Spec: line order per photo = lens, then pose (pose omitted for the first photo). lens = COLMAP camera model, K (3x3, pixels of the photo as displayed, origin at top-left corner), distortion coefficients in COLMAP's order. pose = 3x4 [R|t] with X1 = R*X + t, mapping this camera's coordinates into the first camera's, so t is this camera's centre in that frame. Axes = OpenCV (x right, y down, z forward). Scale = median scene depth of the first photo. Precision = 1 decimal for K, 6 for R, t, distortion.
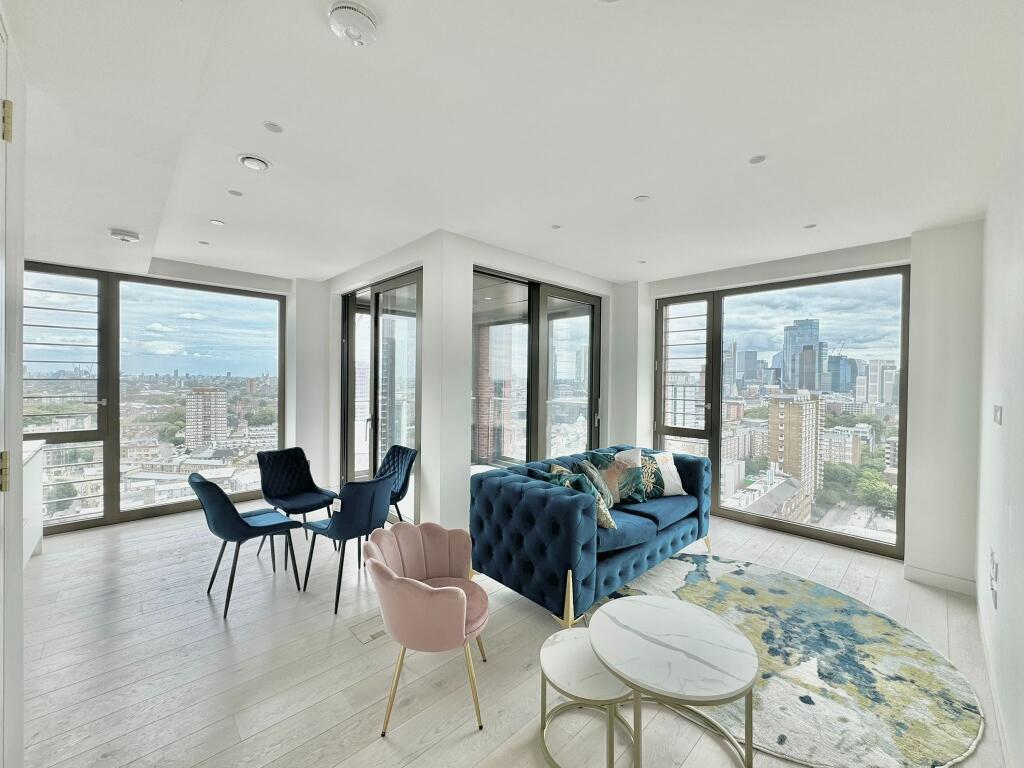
lens RADIAL K [[409.4, 0, 513.7], [0, 409.4, 382.8], [0, 0, 1]] dist [0.000829, 0.000160]
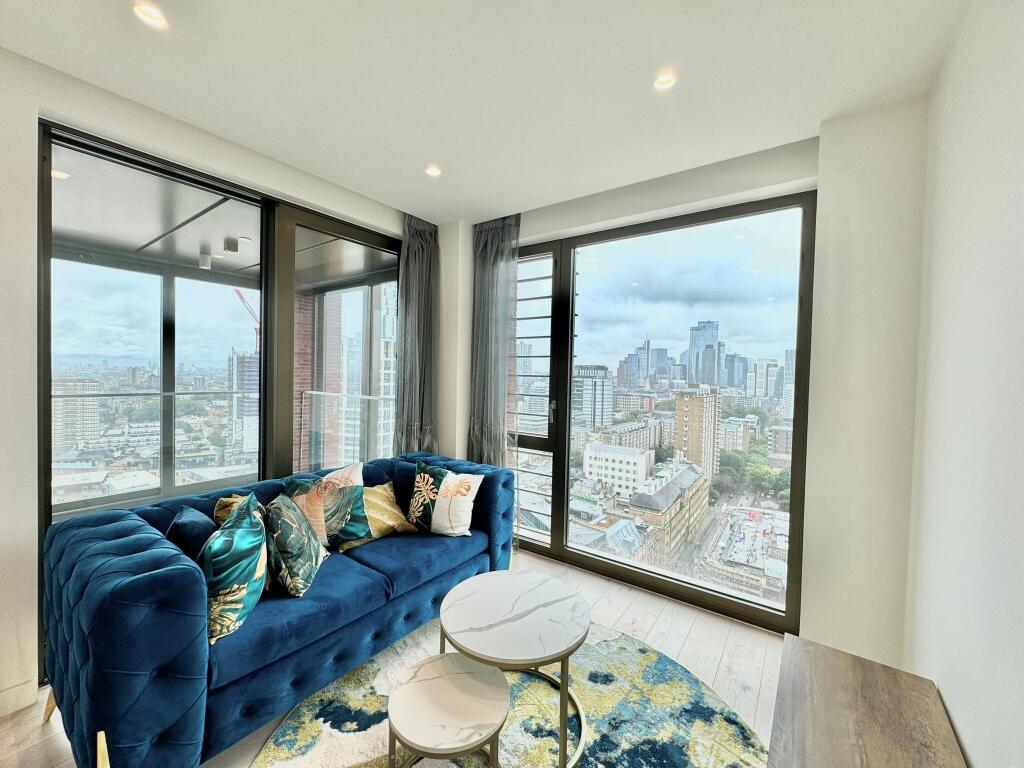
lens RADIAL K [[409.4, 0, 514.7], [0, 409.4, 384.7], [0, 0, 1]] dist [0.000829, 0.000160]
pose [[0.983746, 0.006011, 0.179467, 0.283878], [-0.009800, 0.999747, 0.020233, 0.008490], [-0.179300, -0.021663, 0.983556, 0.324241]]
